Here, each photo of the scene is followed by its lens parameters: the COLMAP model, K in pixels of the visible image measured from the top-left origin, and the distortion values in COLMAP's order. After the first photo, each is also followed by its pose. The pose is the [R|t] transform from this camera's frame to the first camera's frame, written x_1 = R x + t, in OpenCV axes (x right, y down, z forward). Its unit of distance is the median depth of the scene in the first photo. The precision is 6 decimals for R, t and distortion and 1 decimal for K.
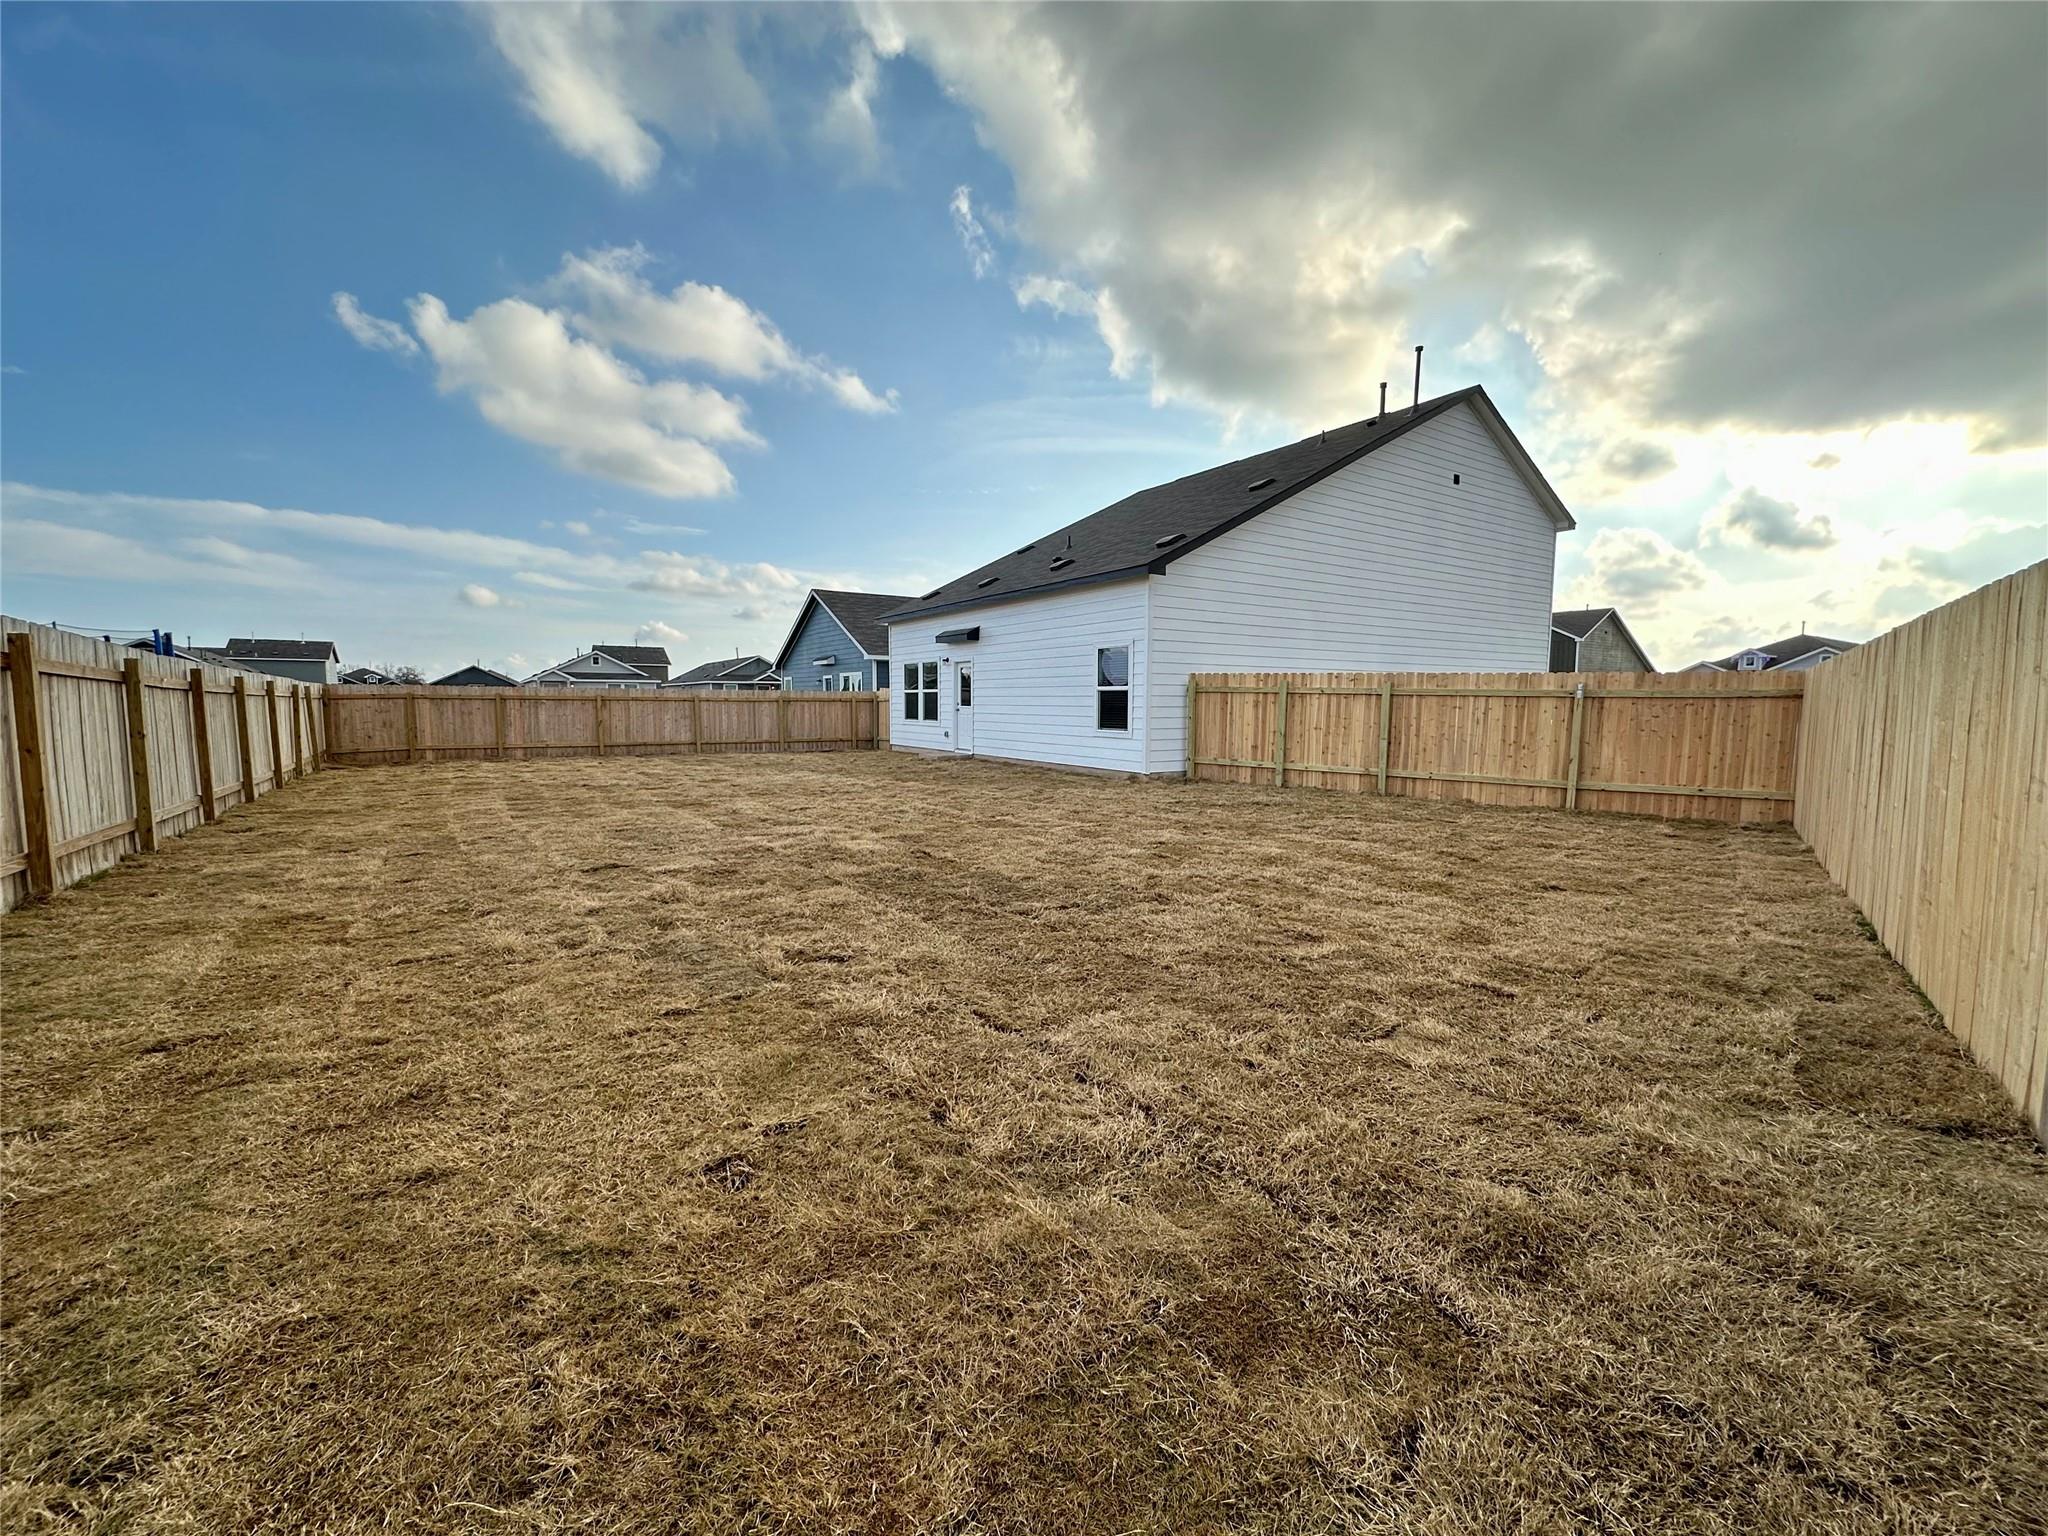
lens RADIAL K [[828.3, 0, 1024.0], [0, 828.3, 768.0], [0, 0, 1]] dist [0.001551, 0.000087]
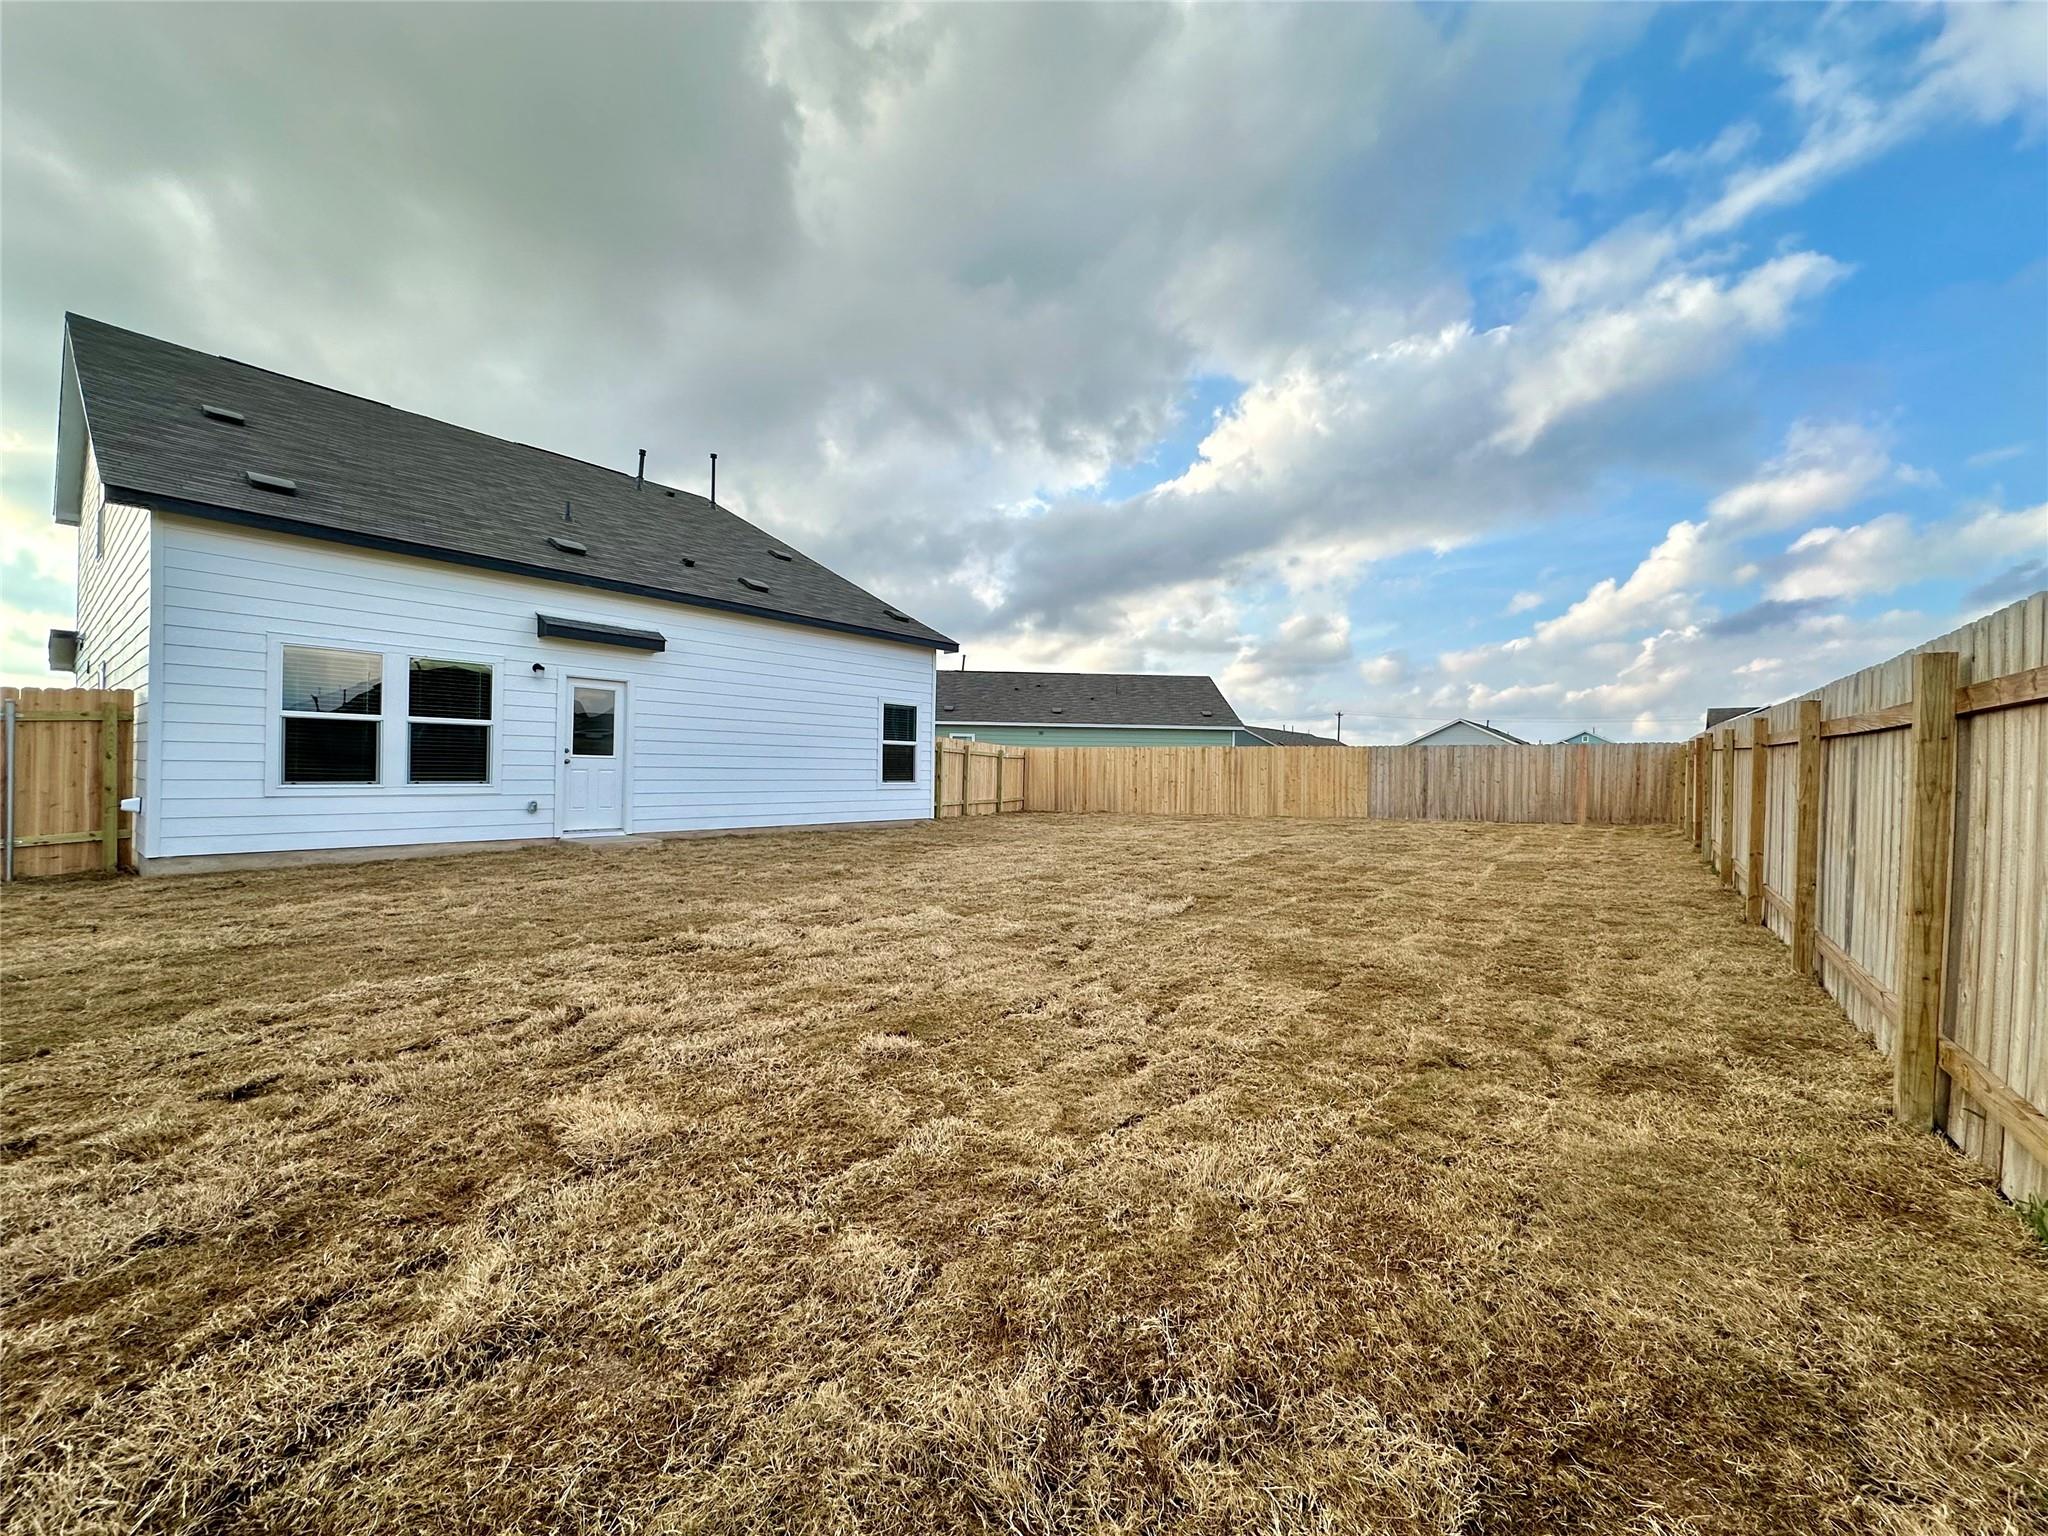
lens RADIAL K [[828.3, 0, 1024.0], [0, 828.3, 768.0], [0, 0, 1]] dist [0.001551, 0.000087]
pose [[-0.316583, -0.024011, 0.948261, -0.728411], [0.045685, 0.998134, 0.040526, -0.076463], [-0.947464, 0.056151, -0.314895, 0.905467]]
